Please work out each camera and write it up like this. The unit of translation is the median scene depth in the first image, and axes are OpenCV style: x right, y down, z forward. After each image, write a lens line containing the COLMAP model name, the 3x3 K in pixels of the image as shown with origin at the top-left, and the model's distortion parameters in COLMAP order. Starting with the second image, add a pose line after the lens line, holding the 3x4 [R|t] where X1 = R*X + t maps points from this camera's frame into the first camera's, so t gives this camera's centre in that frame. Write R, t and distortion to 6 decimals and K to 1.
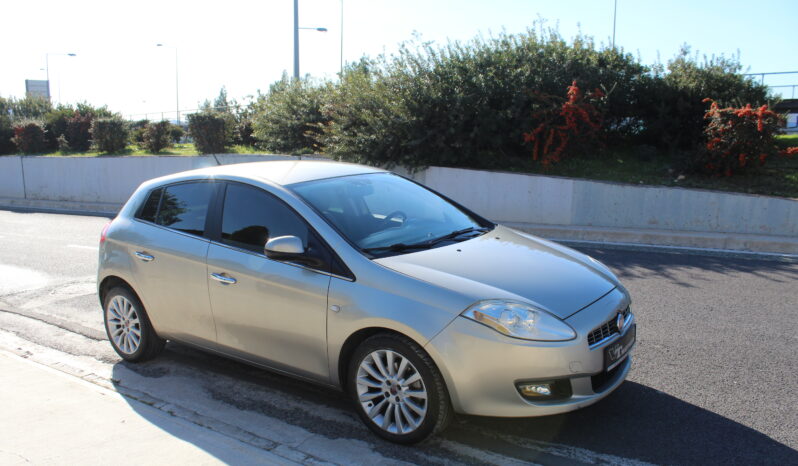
lens RADIAL K [[673.9, 0, 399.0], [0, 673.9, 233.0], [0, 0, 1]] dist [-0.158717, 0.149462]
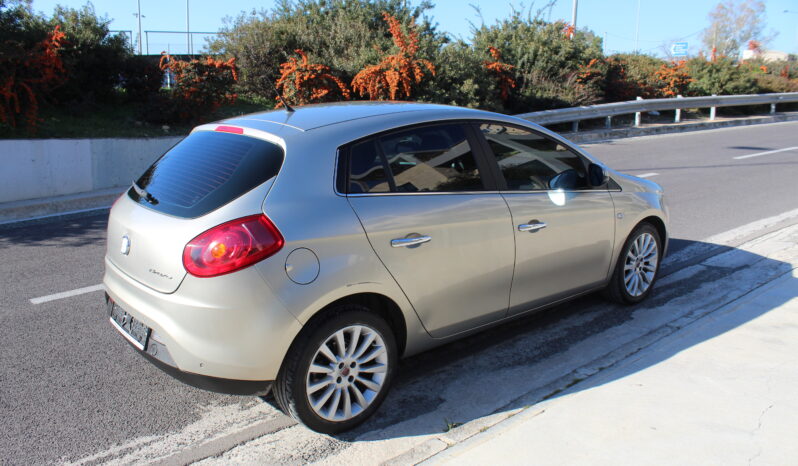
lens RADIAL K [[673.9, 0, 399.0], [0, 673.9, 233.0], [0, 0, 1]] dist [-0.158717, 0.149462]
pose [[0.209818, -0.184495, 0.960176, -1.184643], [0.137548, 0.977839, 0.157831, -0.090998], [-0.968017, 0.098955, 0.230546, 0.980627]]
